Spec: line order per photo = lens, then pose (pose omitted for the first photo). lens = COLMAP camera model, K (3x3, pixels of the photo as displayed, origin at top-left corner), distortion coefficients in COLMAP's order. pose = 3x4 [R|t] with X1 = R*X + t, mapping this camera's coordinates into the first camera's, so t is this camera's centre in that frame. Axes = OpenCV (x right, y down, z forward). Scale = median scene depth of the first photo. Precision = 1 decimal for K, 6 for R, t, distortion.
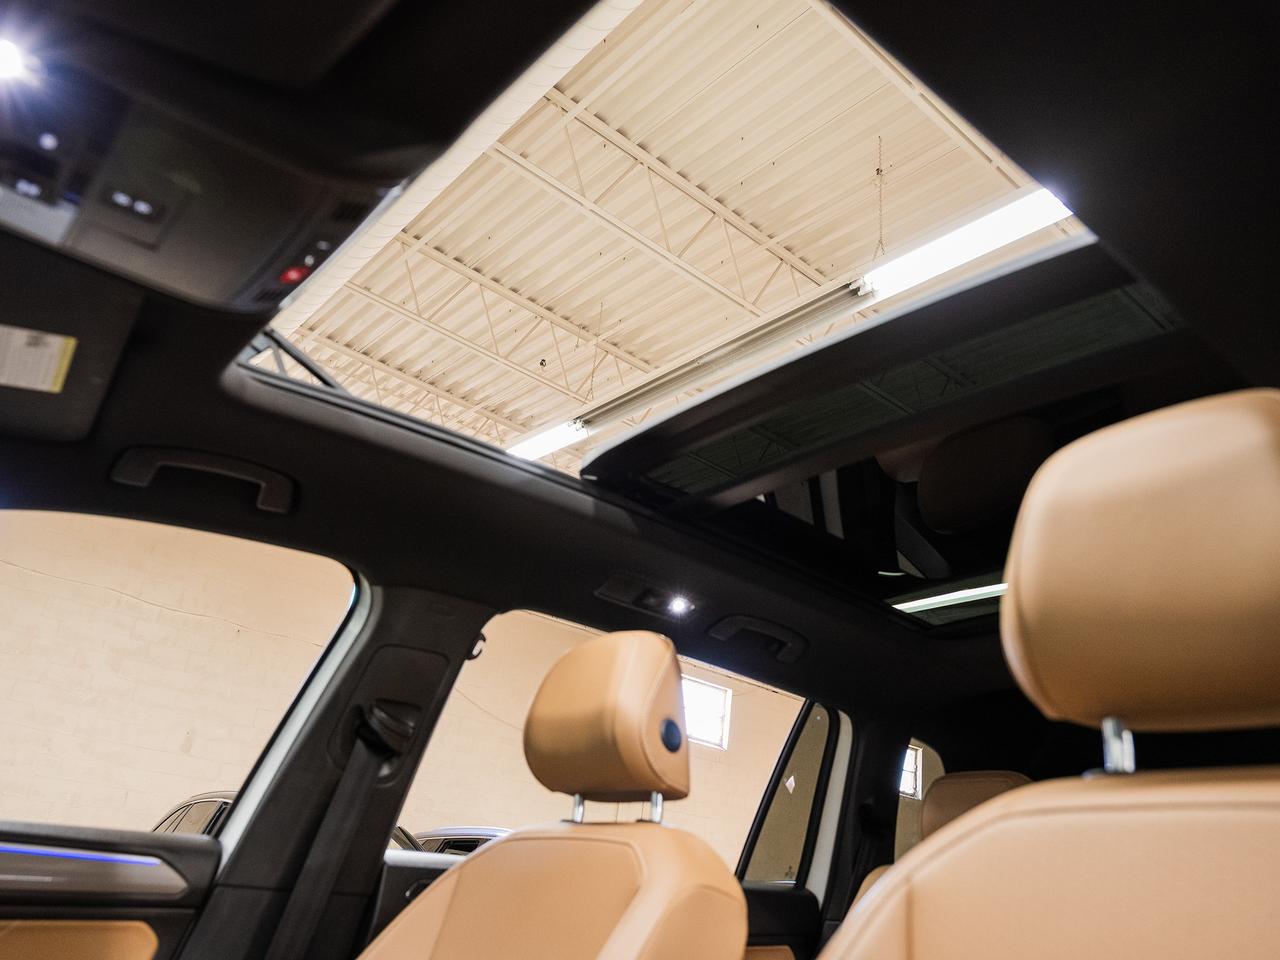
lens RADIAL K [[975.7, 0, 671.0], [0, 975.7, 501.7], [0, 0, 1]] dist [-0.034709, 0.005523]
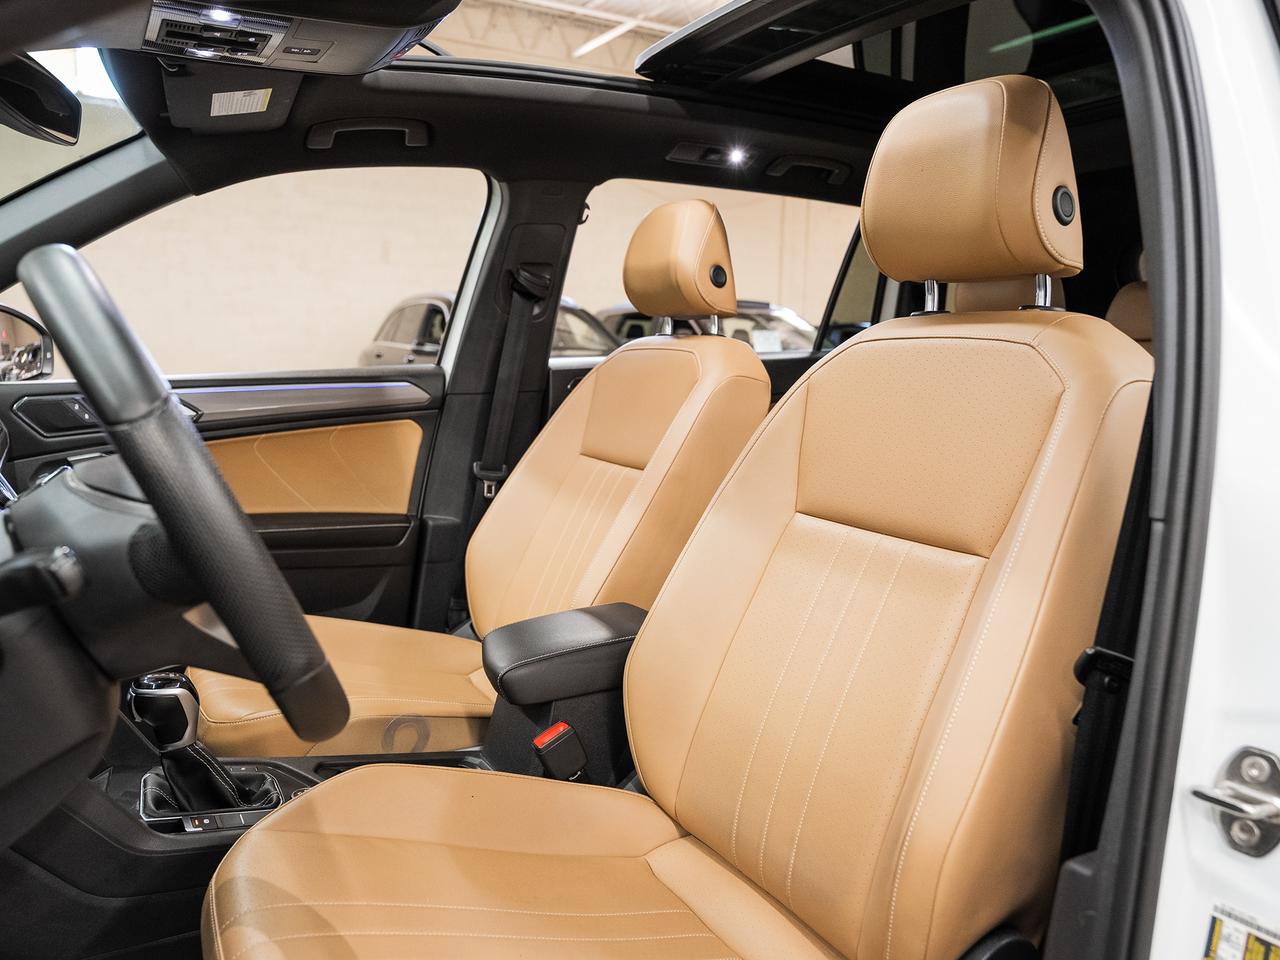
lens RADIAL K [[975.7, 0, 671.0], [0, 975.7, 501.7], [0, 0, 1]] dist [-0.034709, 0.005523]
pose [[0.980021, -0.051118, -0.192212, 0.168949], [0.143538, 0.850748, 0.505594, -0.188497], [0.137679, -0.523083, 0.841088, -0.348782]]
